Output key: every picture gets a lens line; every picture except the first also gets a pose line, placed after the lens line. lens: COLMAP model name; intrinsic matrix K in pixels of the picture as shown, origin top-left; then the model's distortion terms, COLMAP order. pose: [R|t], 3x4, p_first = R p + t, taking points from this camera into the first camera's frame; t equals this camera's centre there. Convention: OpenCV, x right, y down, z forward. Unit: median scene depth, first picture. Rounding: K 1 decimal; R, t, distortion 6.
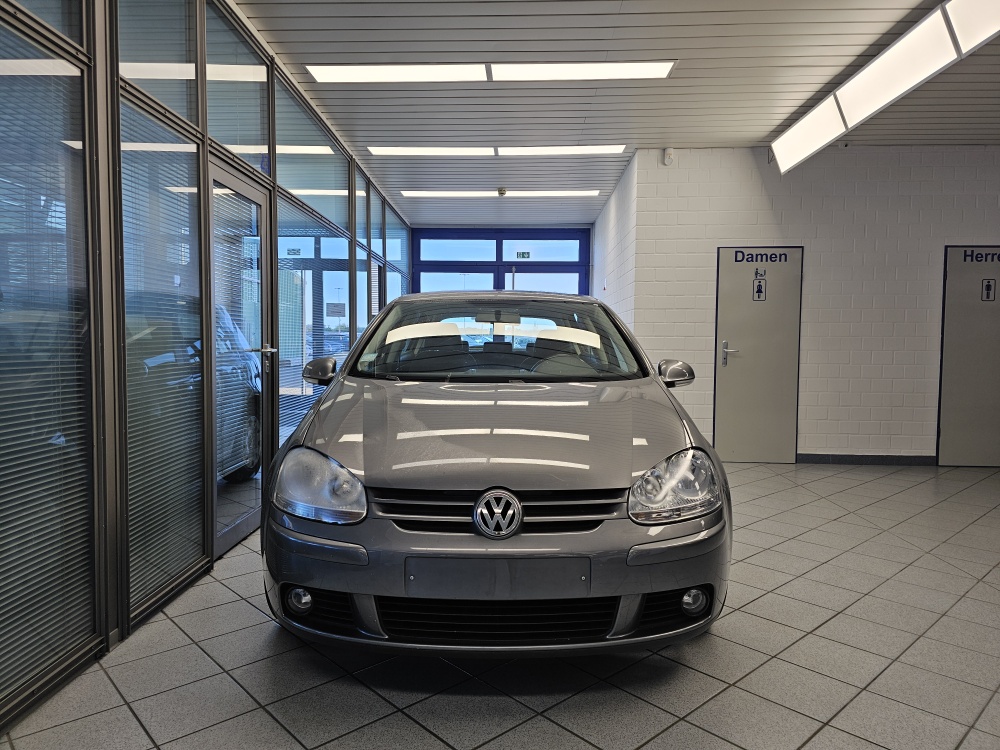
lens RADIAL K [[680.5, 0, 496.6], [0, 680.5, 380.6], [0, 0, 1]] dist [0.060419, -0.069672]
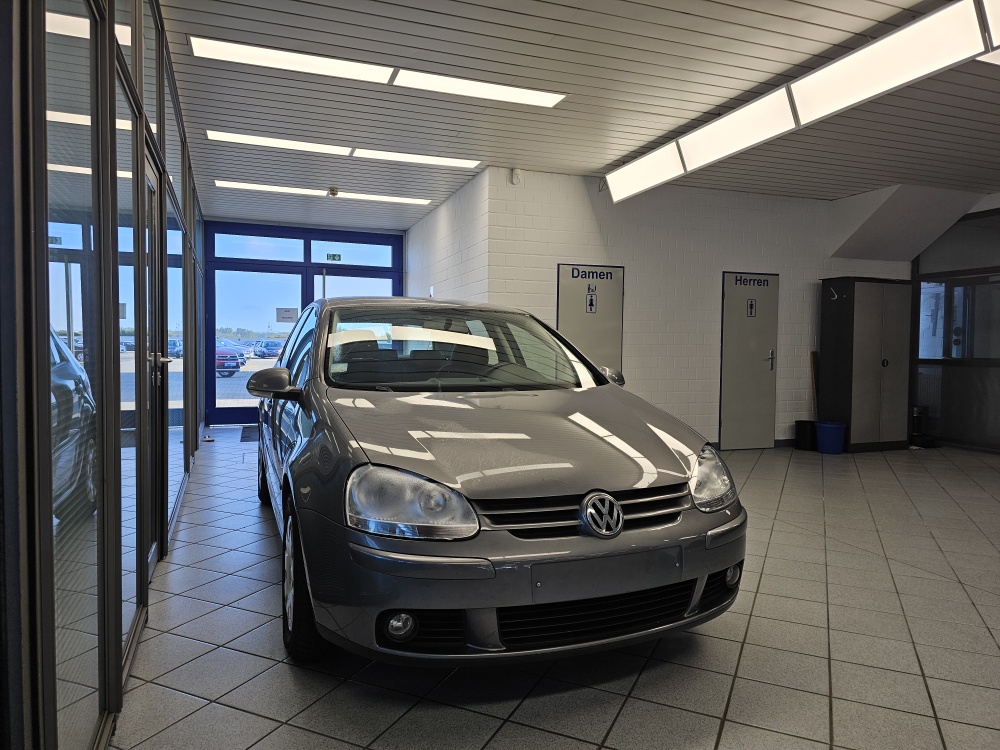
lens RADIAL K [[680.5, 0, 516.4], [0, 680.5, 377.8], [0, 0, 1]] dist [0.060419, -0.069672]
pose [[0.919998, -0.014858, 0.391640, -0.189742], [0.019138, 0.999792, -0.007027, -0.004884], [-0.391454, 0.013960, 0.920092, 0.023491]]
